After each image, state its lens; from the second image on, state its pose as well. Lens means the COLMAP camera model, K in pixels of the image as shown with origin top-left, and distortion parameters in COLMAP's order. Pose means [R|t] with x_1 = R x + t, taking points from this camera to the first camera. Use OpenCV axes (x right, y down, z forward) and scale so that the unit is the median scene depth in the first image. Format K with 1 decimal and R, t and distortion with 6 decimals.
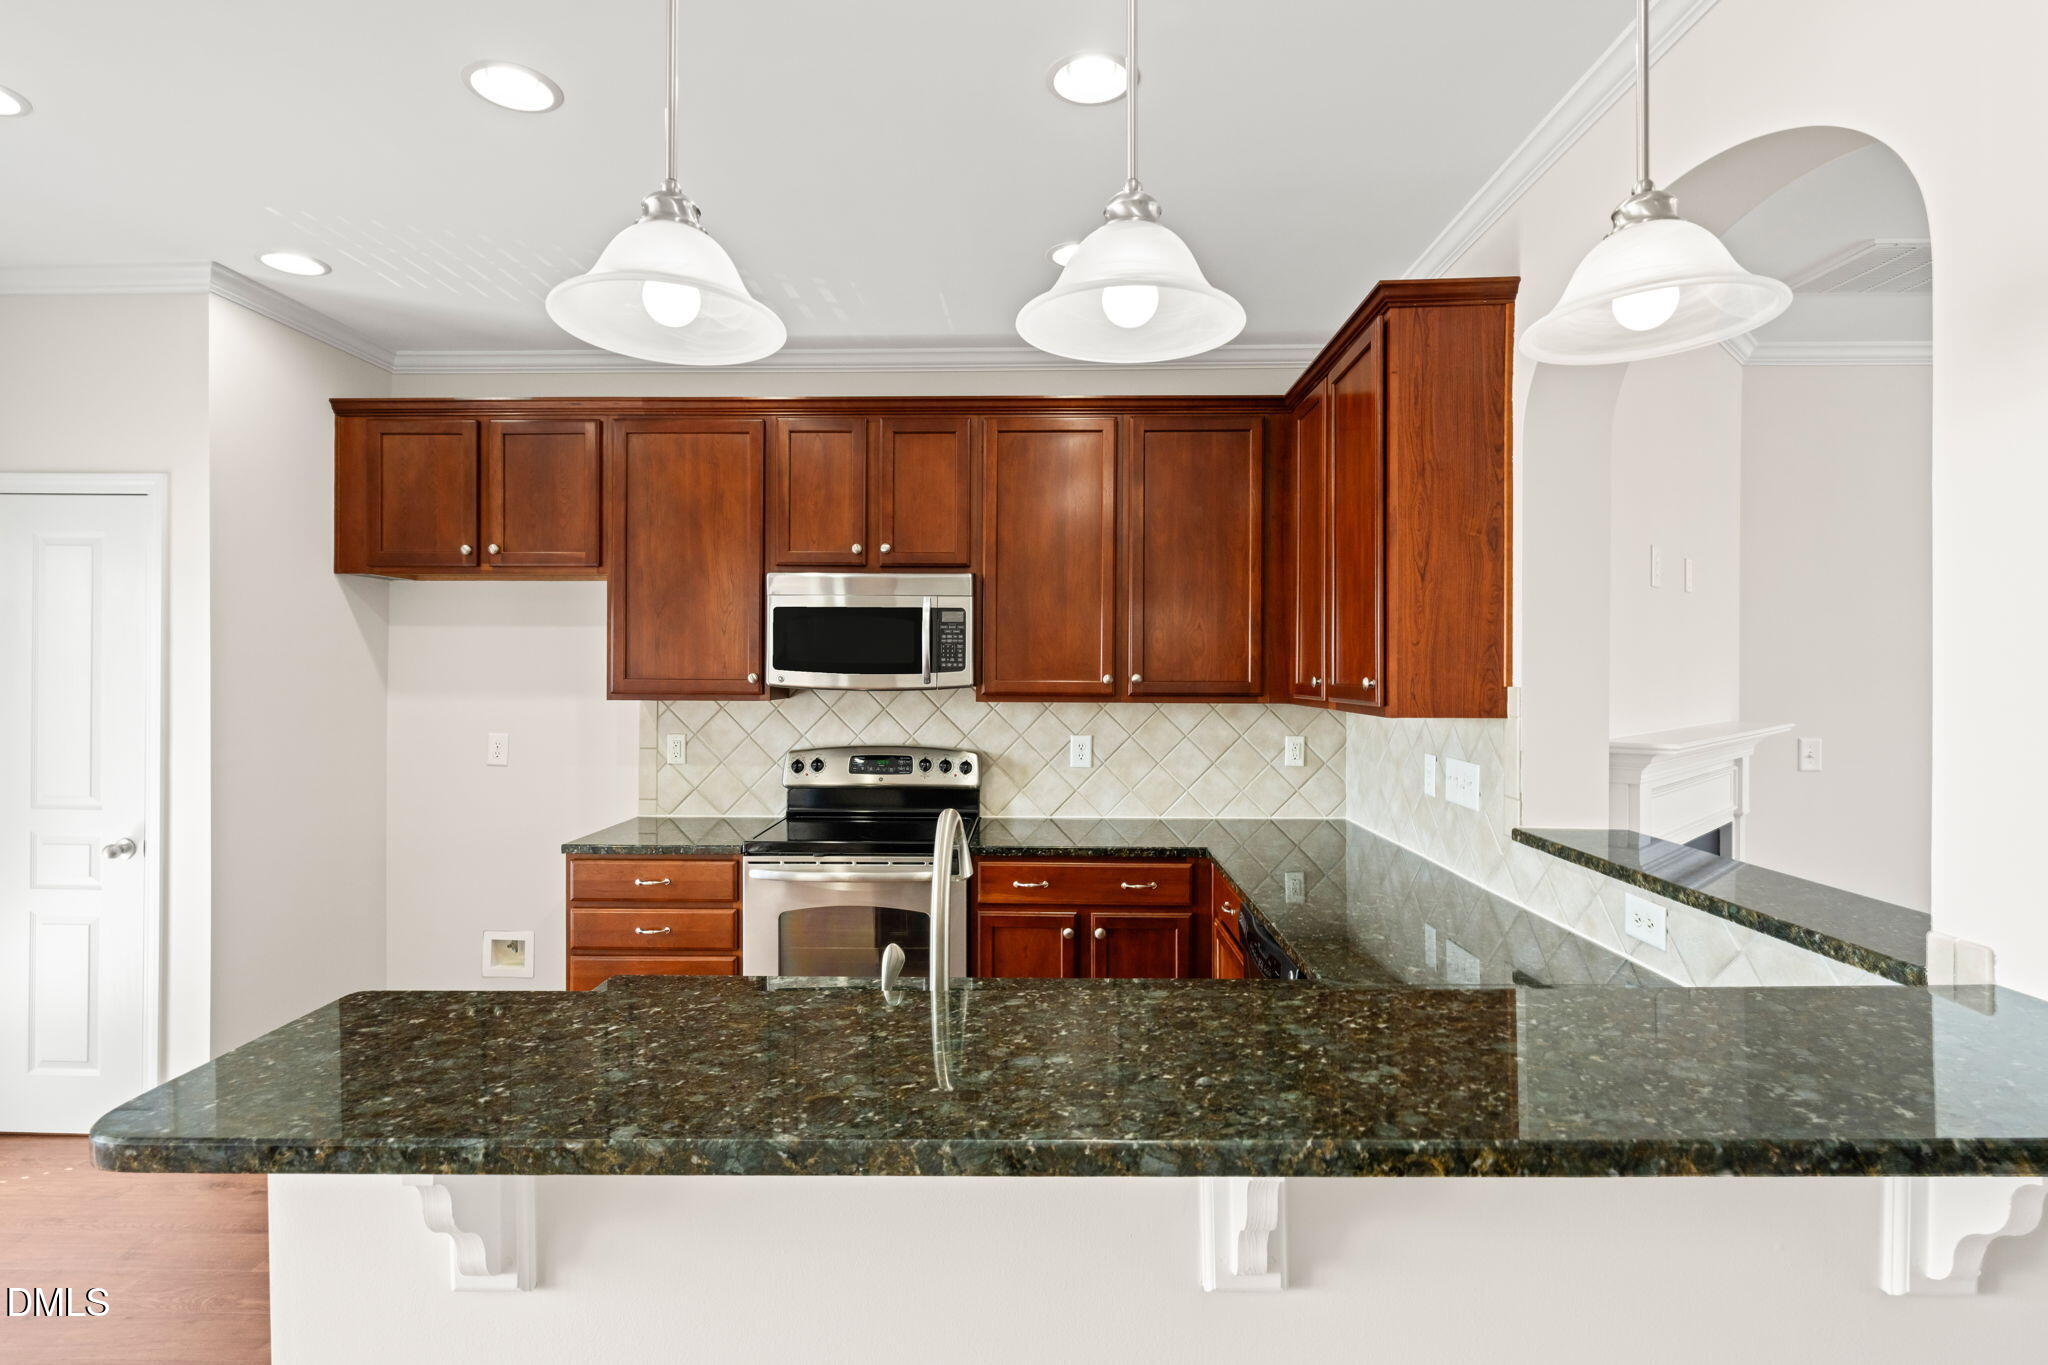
lens RADIAL K [[985.3, 0, 1016.7], [0, 985.3, 668.0], [0, 0, 1]] dist [-0.000324, -0.000094]
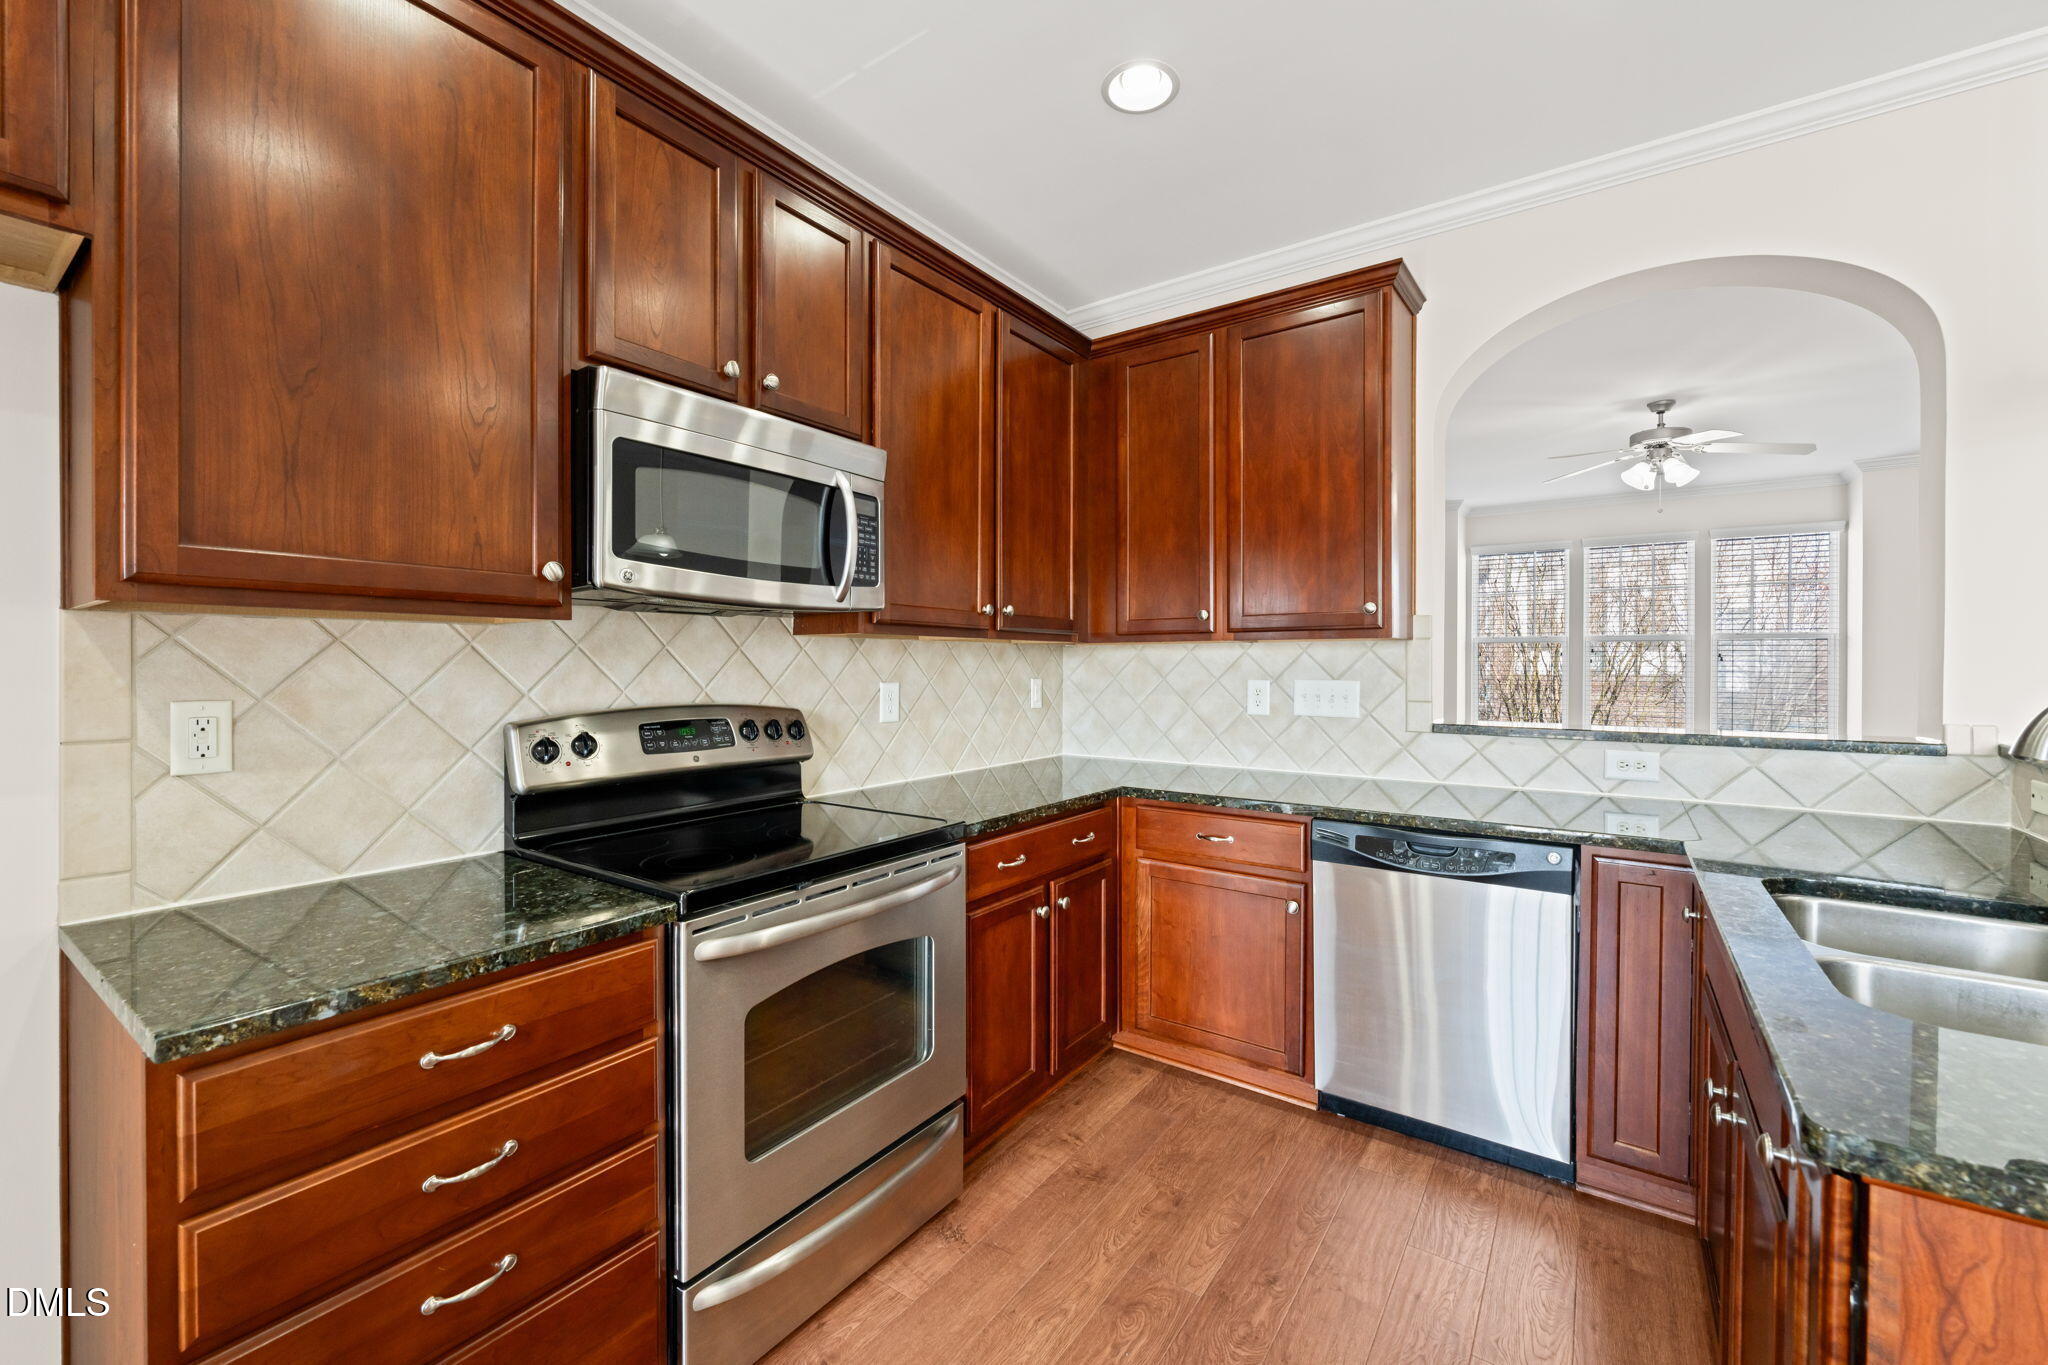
lens RADIAL K [[830.1, 0, 1022.5], [0, 830.1, 668.3], [0, 0, 1]] dist [-0.007664, 0.000620]
pose [[0.560768, -0.007417, 0.827940, -0.475201], [-0.000280, 0.999958, 0.009148, 0.054478], [-0.827973, -0.005362, 0.560742, 0.568607]]
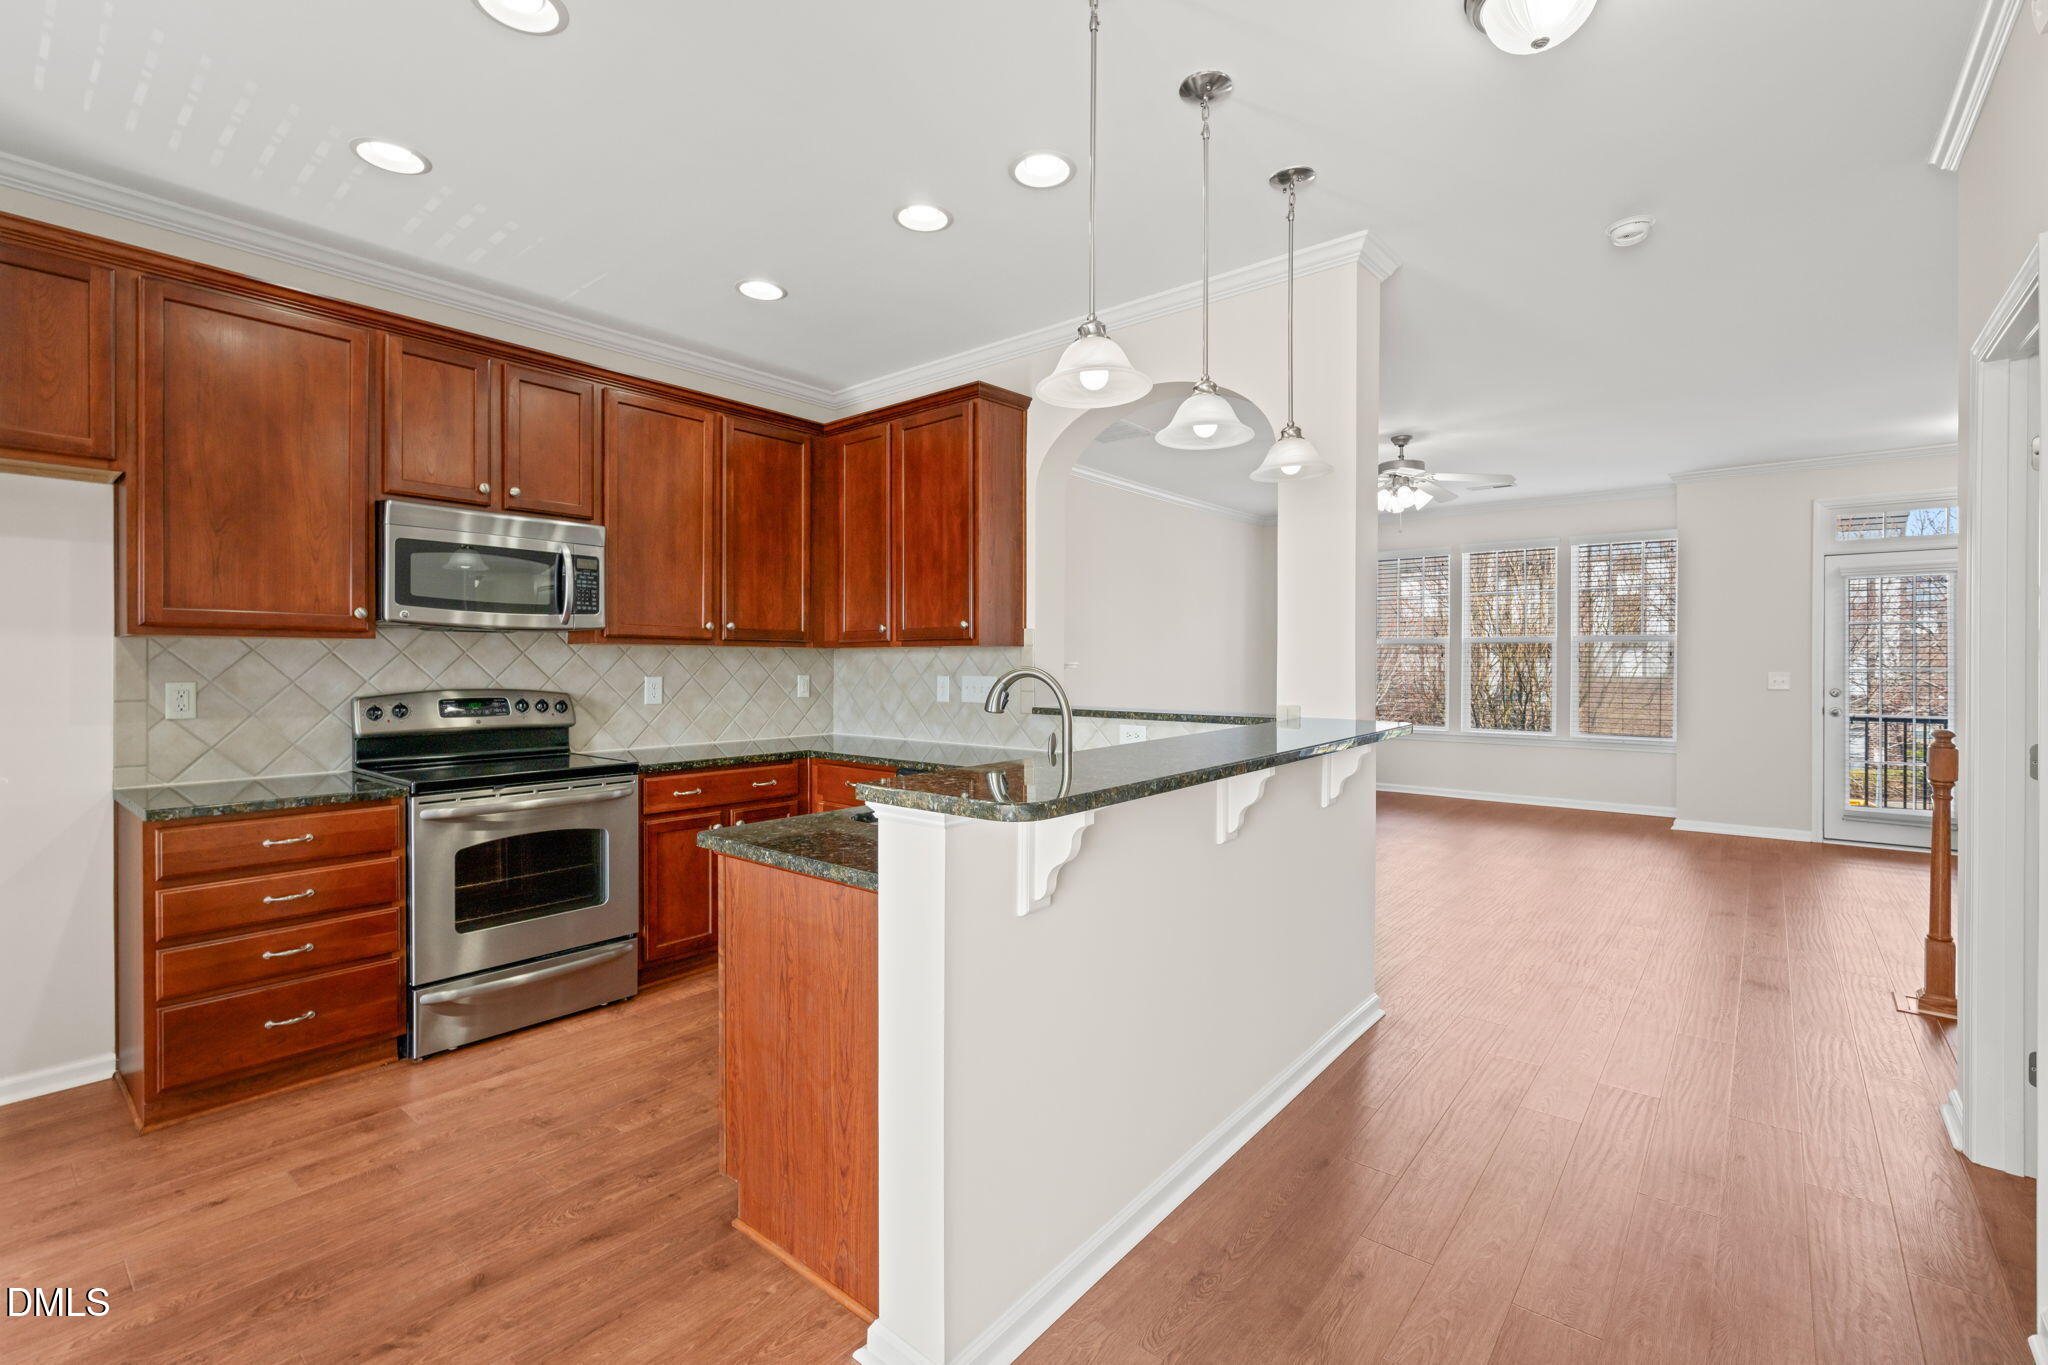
lens RADIAL K [[890.7, 0, 1016.4], [0, 890.7, 671.0], [0, 0, 1]] dist [-0.003395, -0.001072]
pose [[0.622355, -0.007950, 0.782695, -0.529790], [-0.001214, 0.999937, 0.011122, 0.053592], [-0.782734, -0.007871, 0.622306, 0.012916]]
